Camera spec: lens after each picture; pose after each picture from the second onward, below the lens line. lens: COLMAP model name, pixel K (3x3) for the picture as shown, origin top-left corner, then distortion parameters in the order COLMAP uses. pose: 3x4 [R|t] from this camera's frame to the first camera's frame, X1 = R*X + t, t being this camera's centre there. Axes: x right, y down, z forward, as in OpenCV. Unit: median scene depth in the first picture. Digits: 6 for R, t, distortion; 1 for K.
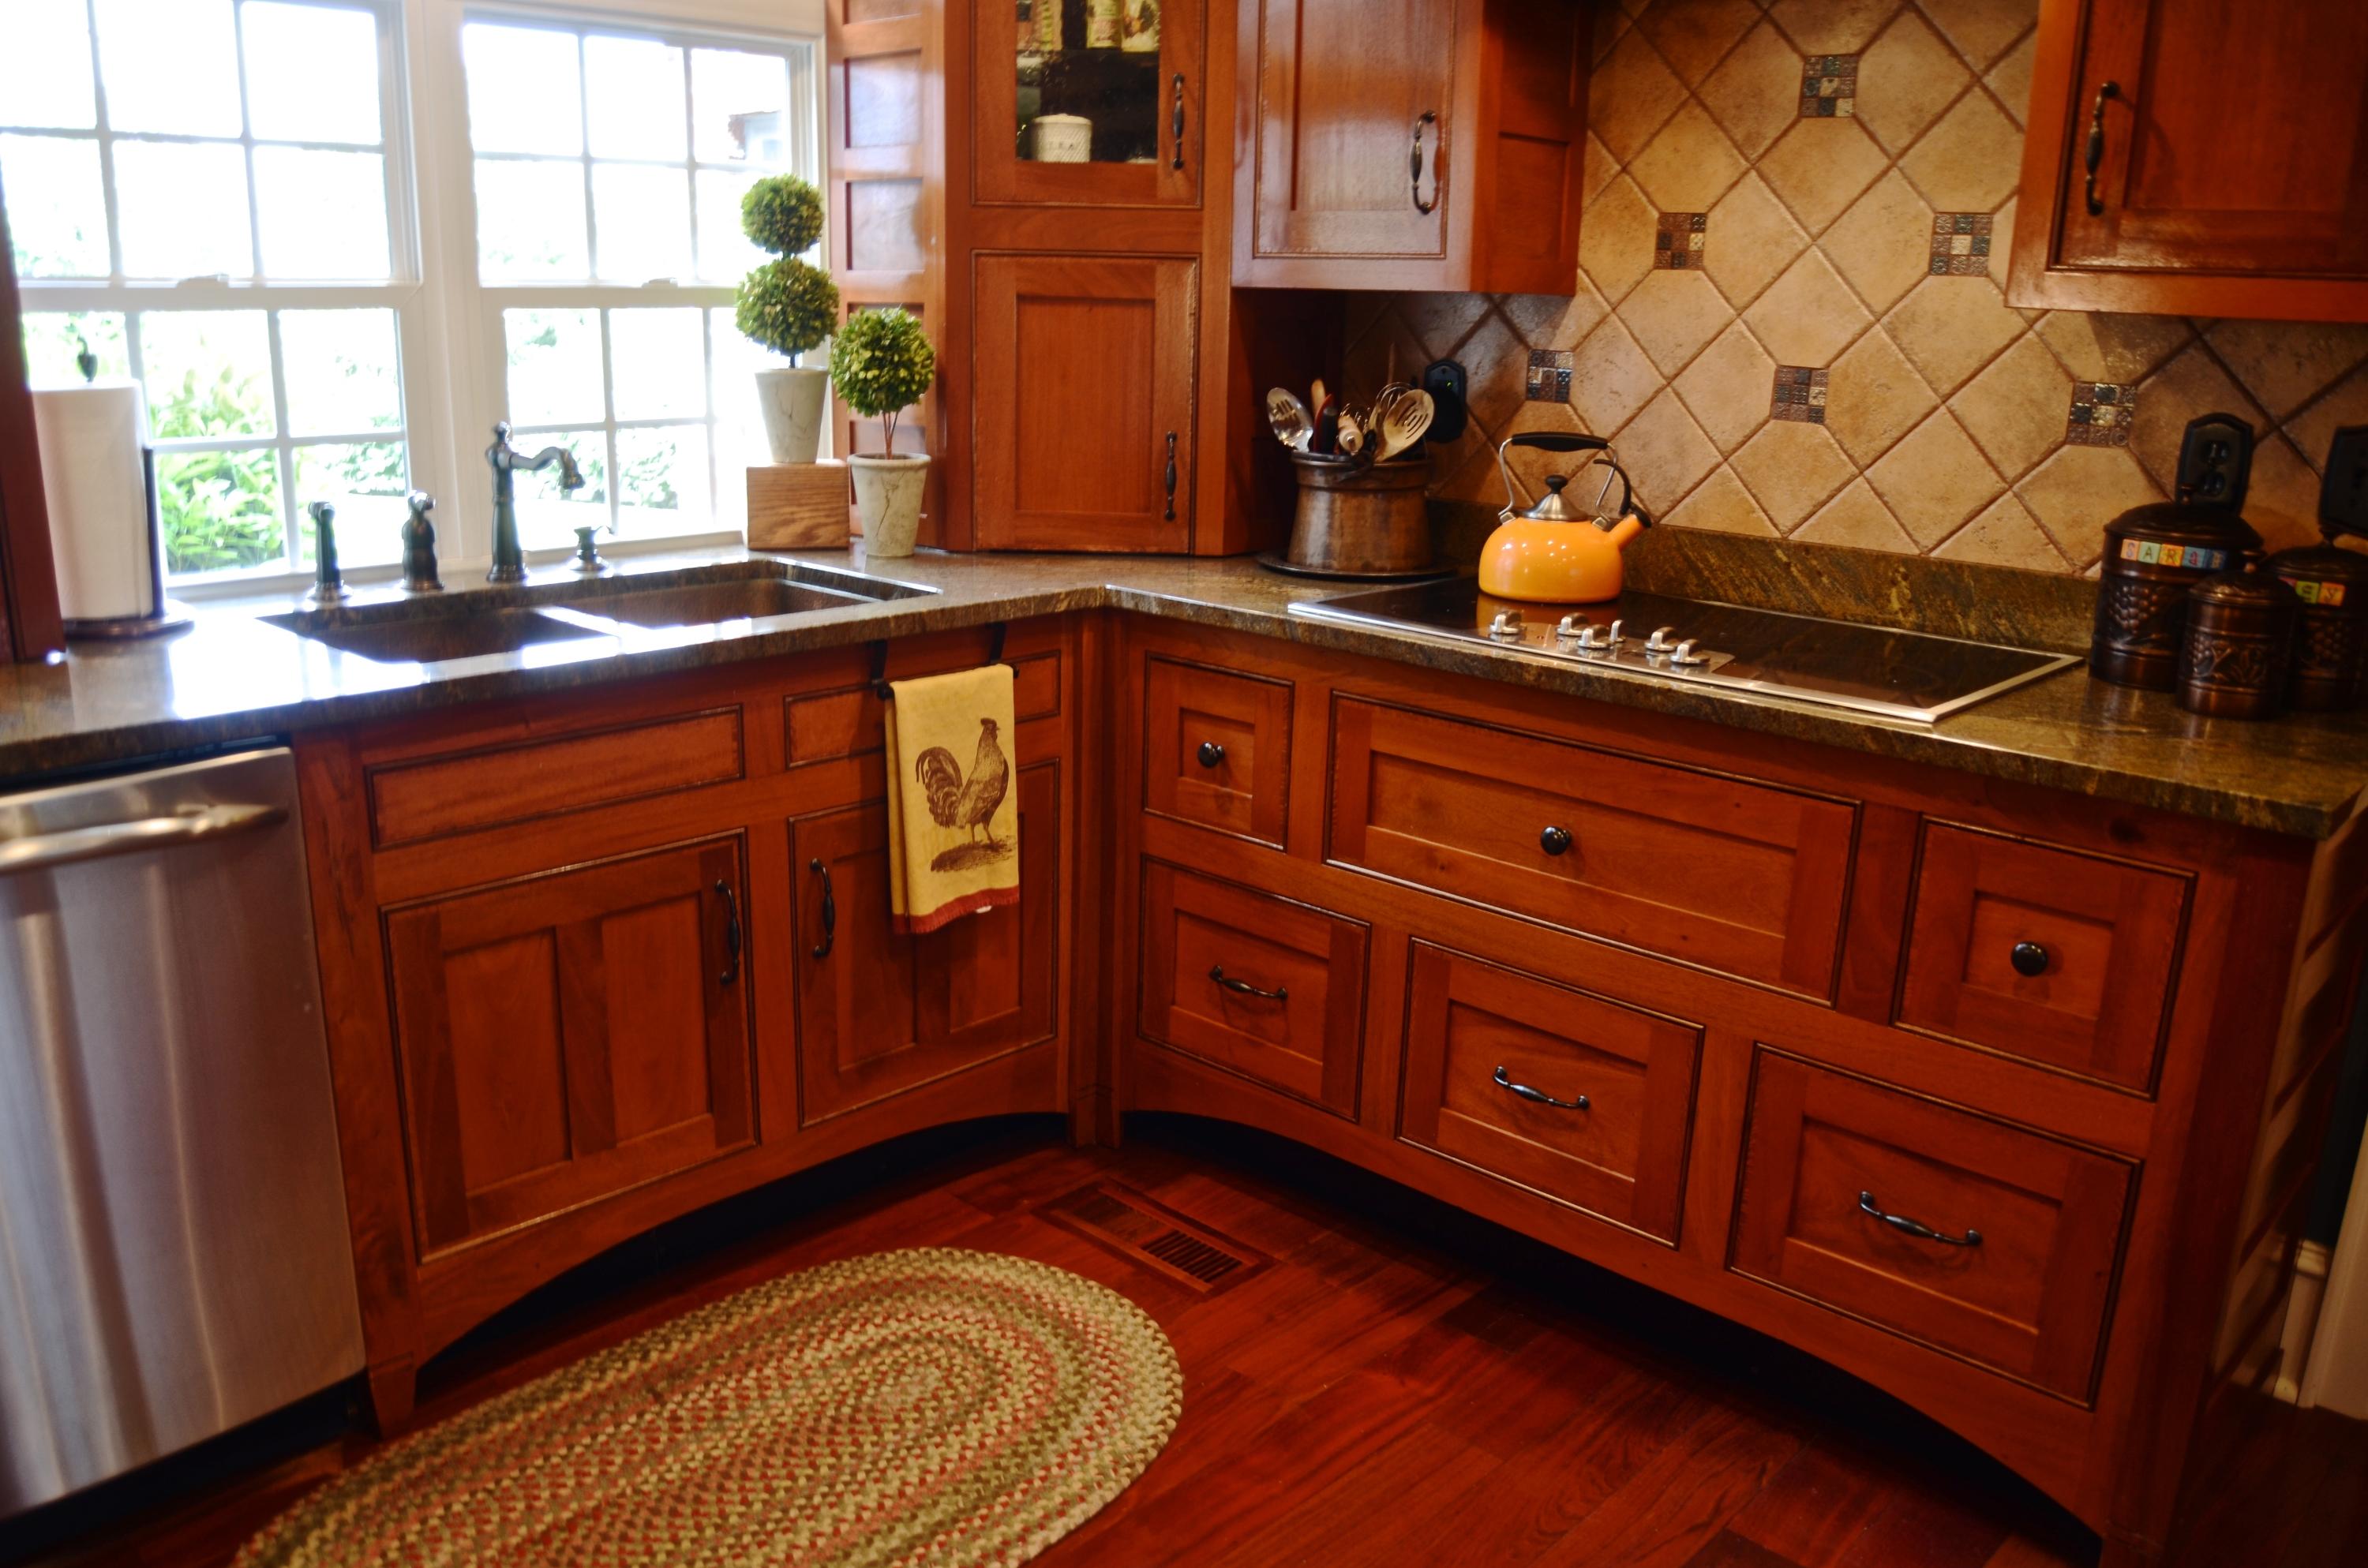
lens RADIAL K [[1853.4, 0, 1194.0], [0, 1853.4, 796.5], [0, 0, 1]] dist [-0.096844, 0.043402]
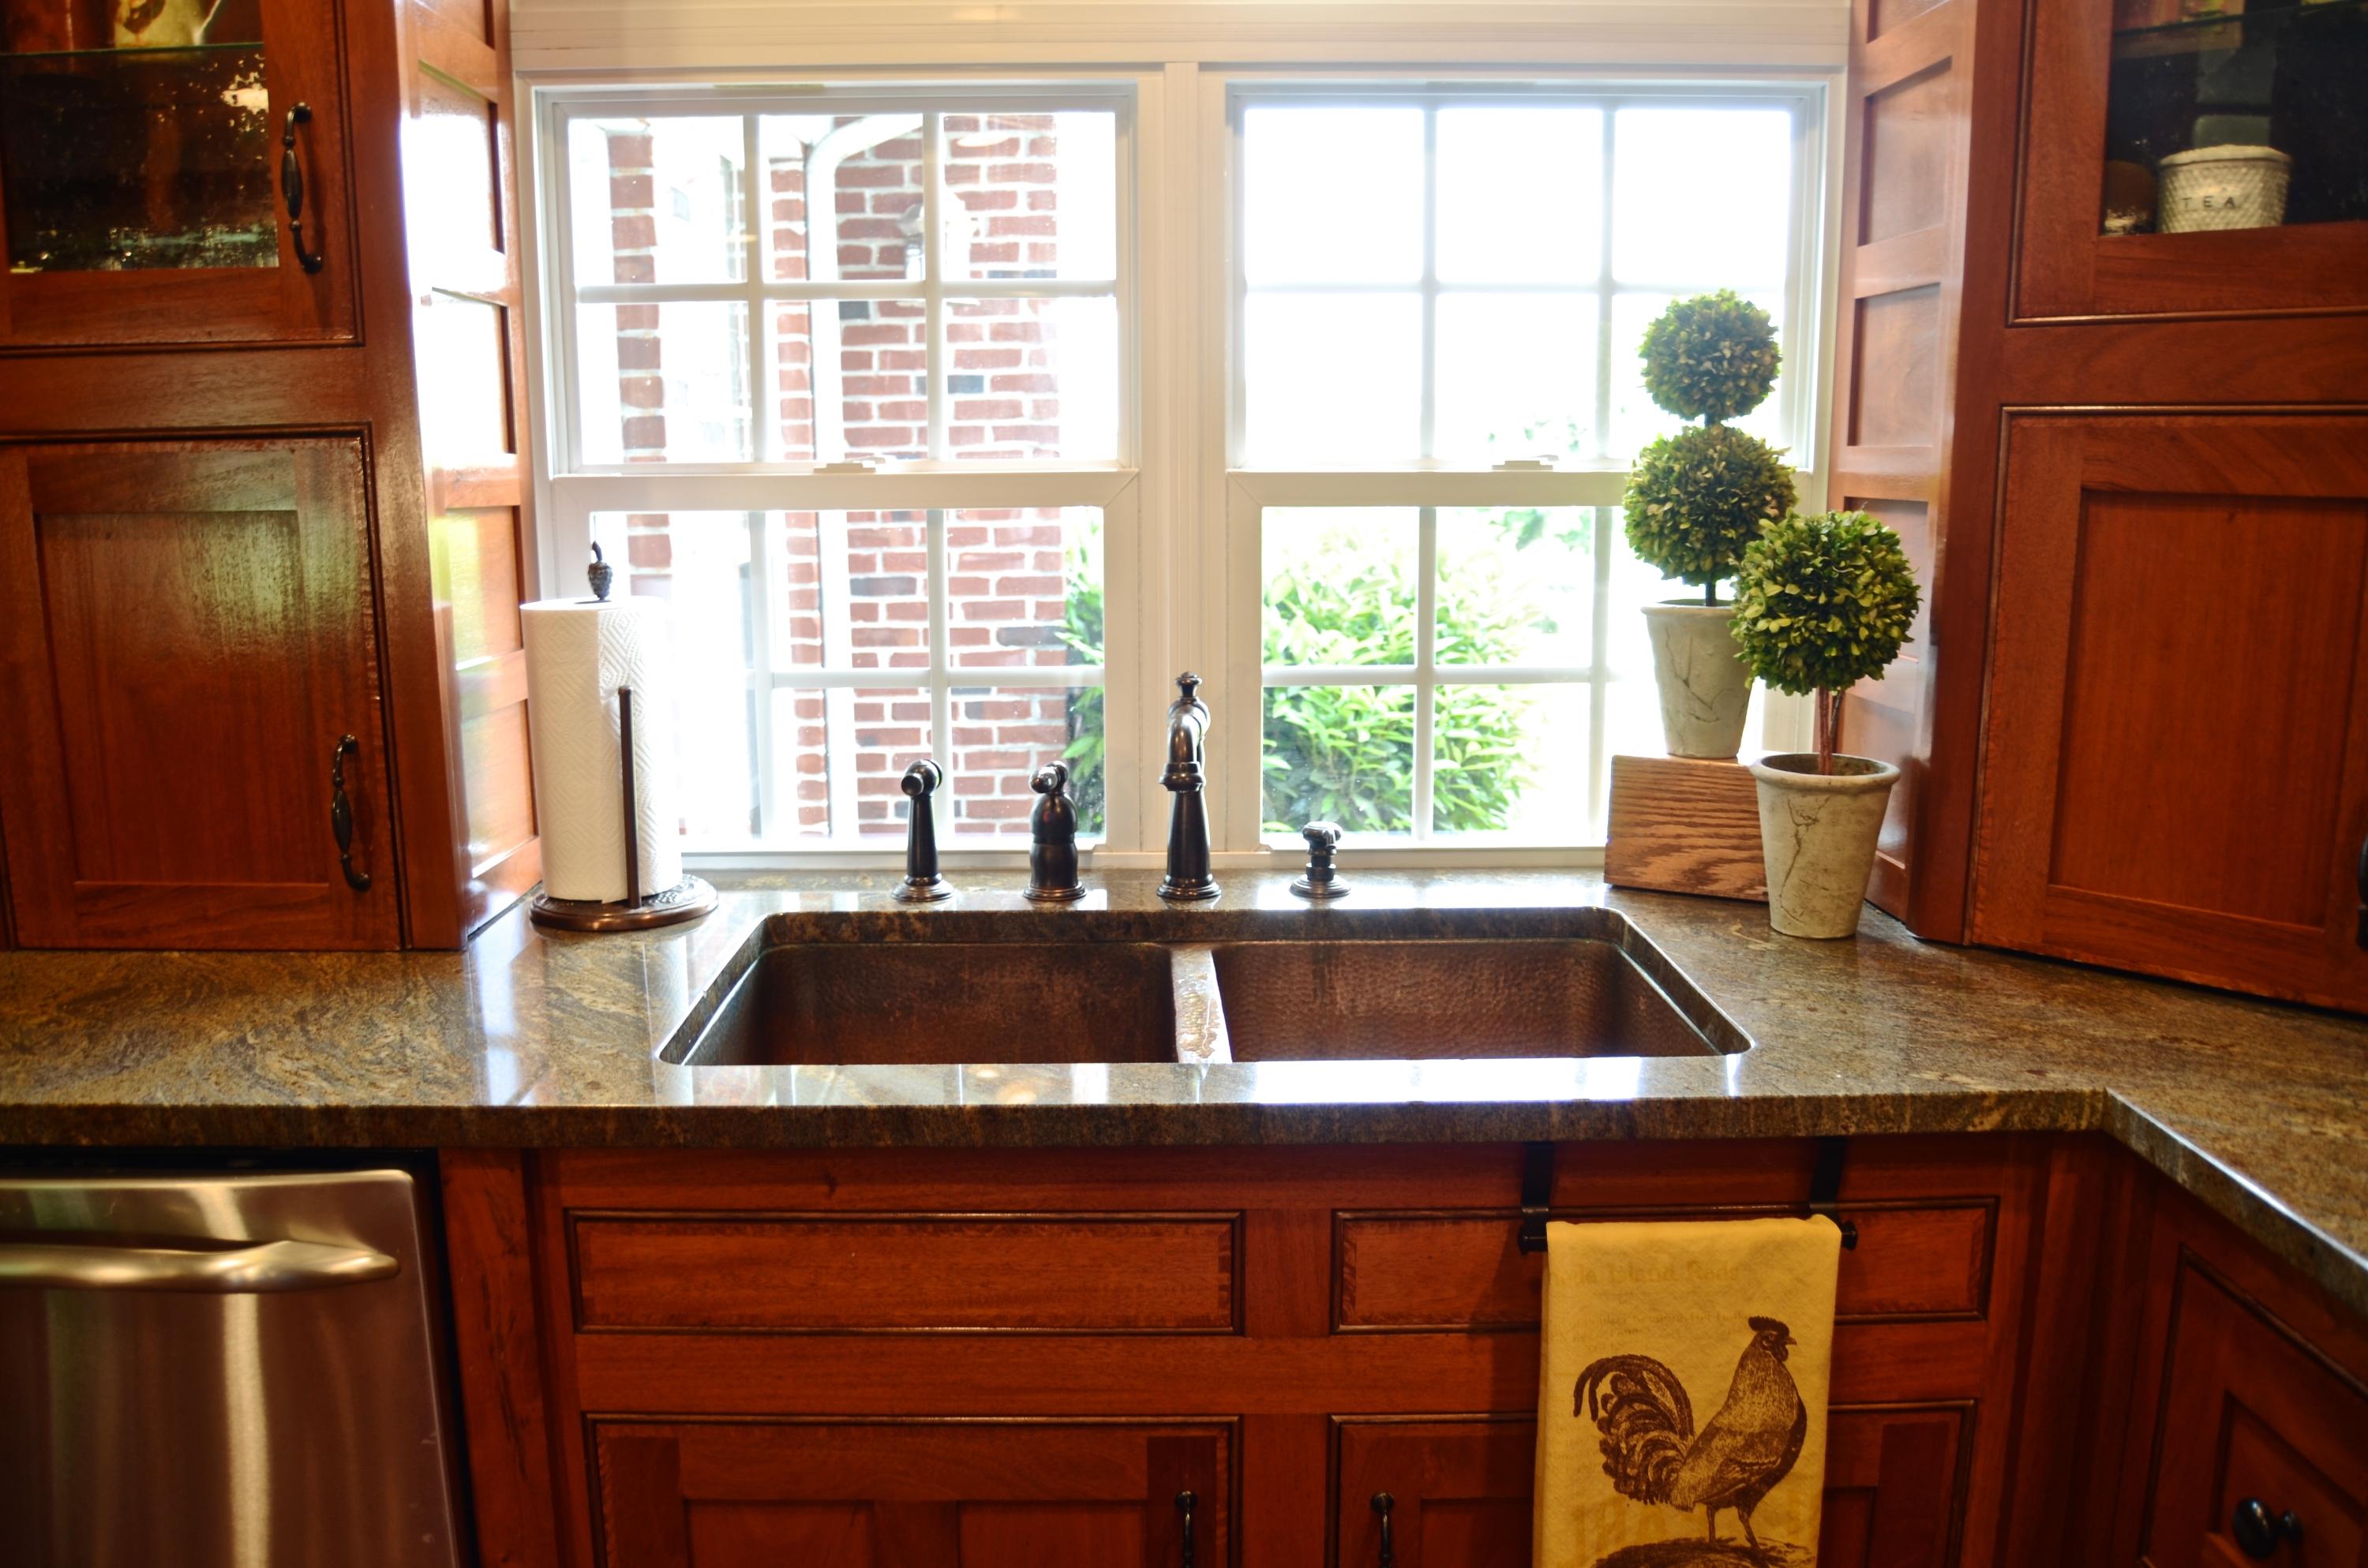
lens RADIAL K [[1853.4, 0, 1144.2], [0, 1853.4, 804.0], [0, 0, 1]] dist [-0.096844, 0.043402]
pose [[0.689783, 0.110933, -0.715467, 0.109435], [-0.173230, 0.984777, -0.014322, -0.140771], [0.702987, 0.133820, 0.698500, 0.501109]]
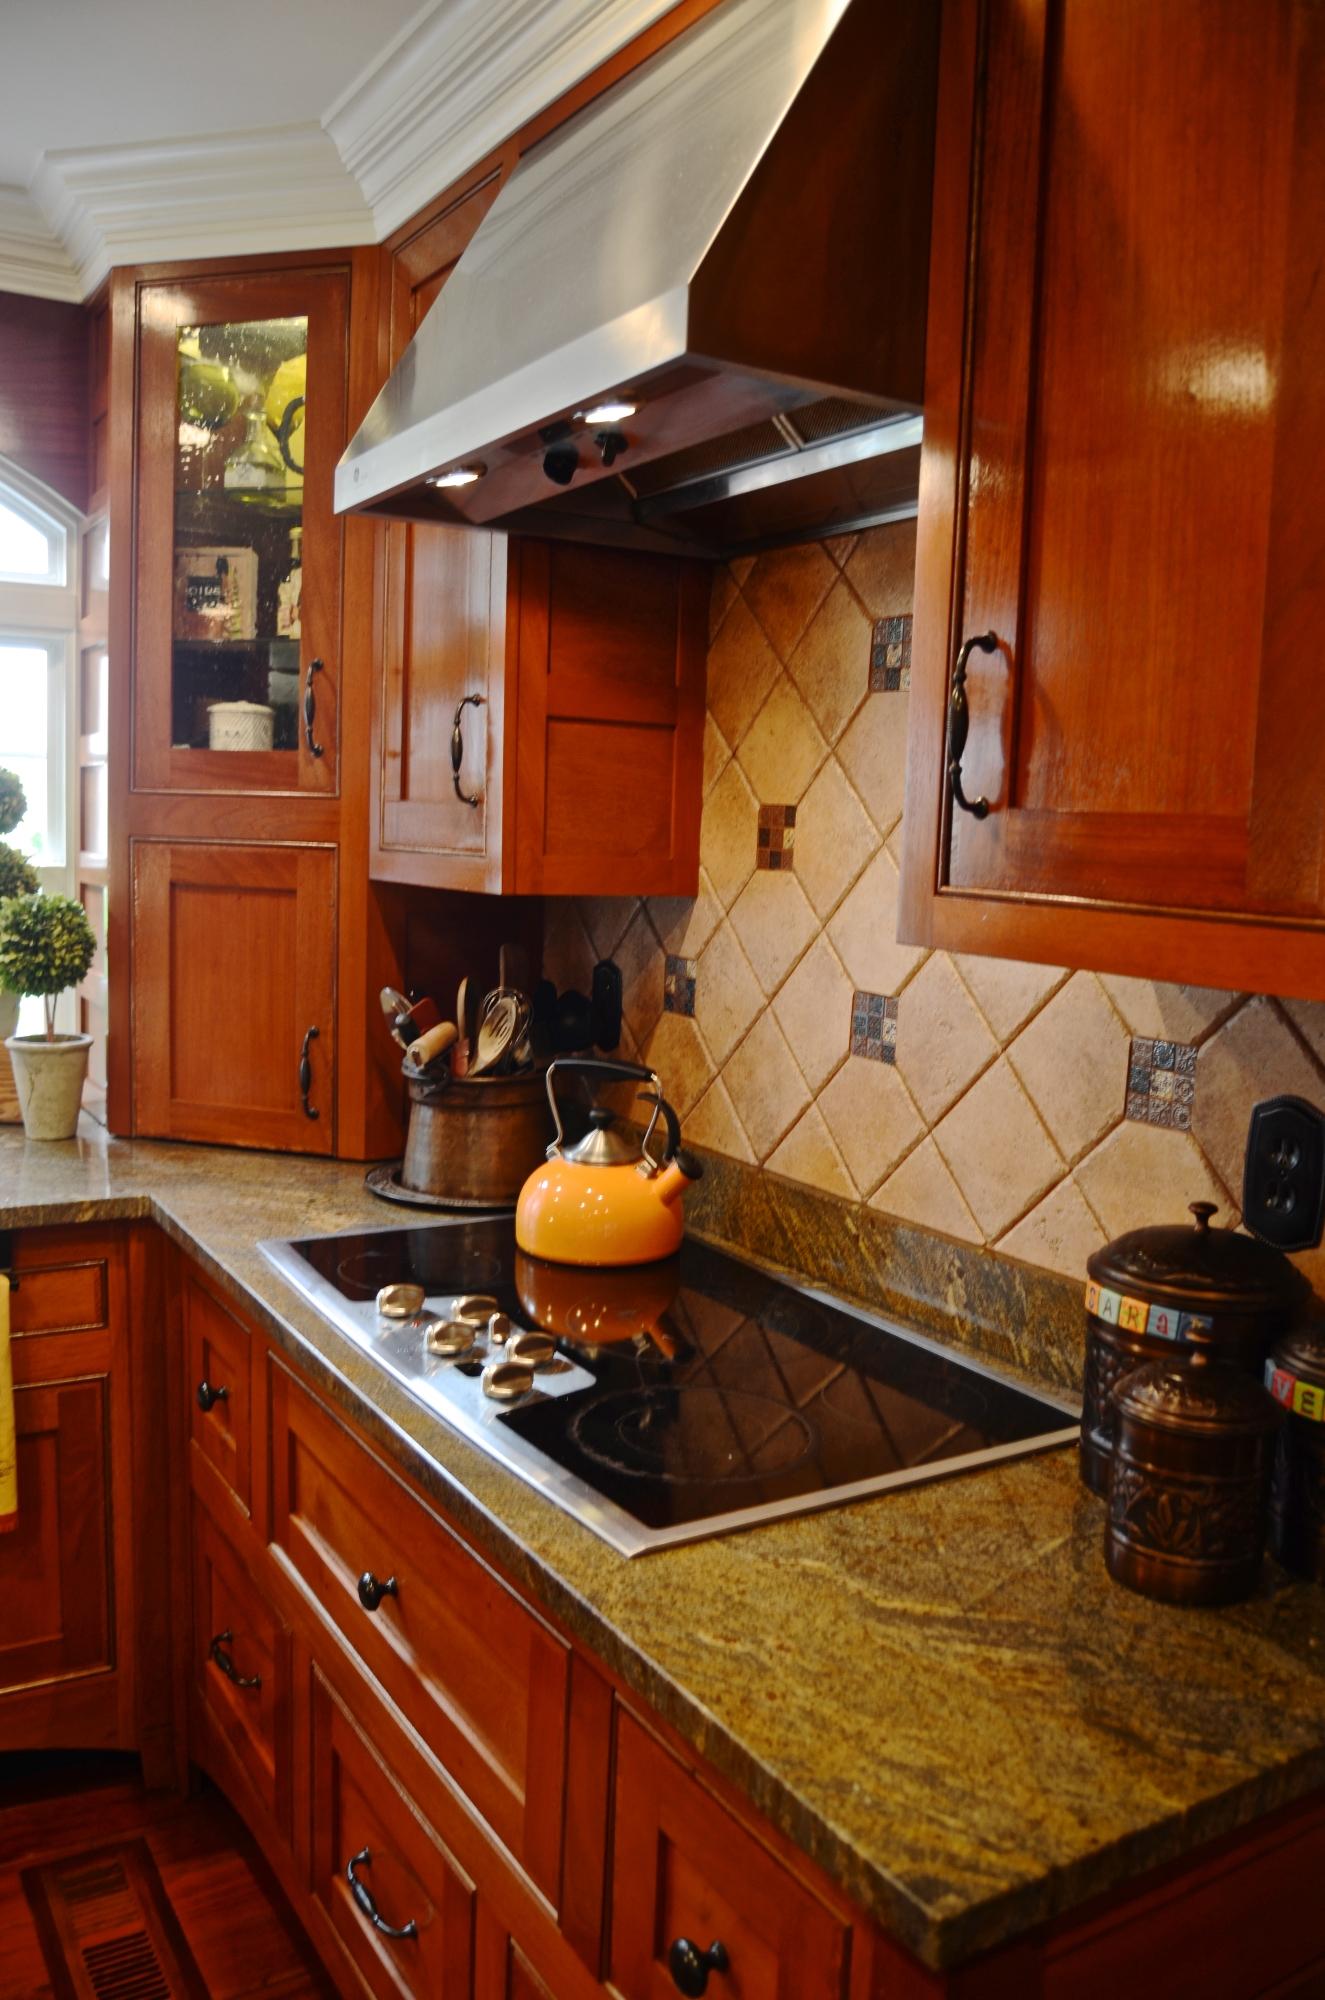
lens RADIAL K [[1565.6, 0, 669.1], [0, 1565.6, 1016.0], [0, 0, 1]] dist [-0.096844, 0.043402]
pose [[0.966116, 0.045696, -0.254031, 0.408429], [-0.084810, 0.985757, -0.145223, -0.114804], [0.243776, 0.161847, 0.956232, 0.313388]]
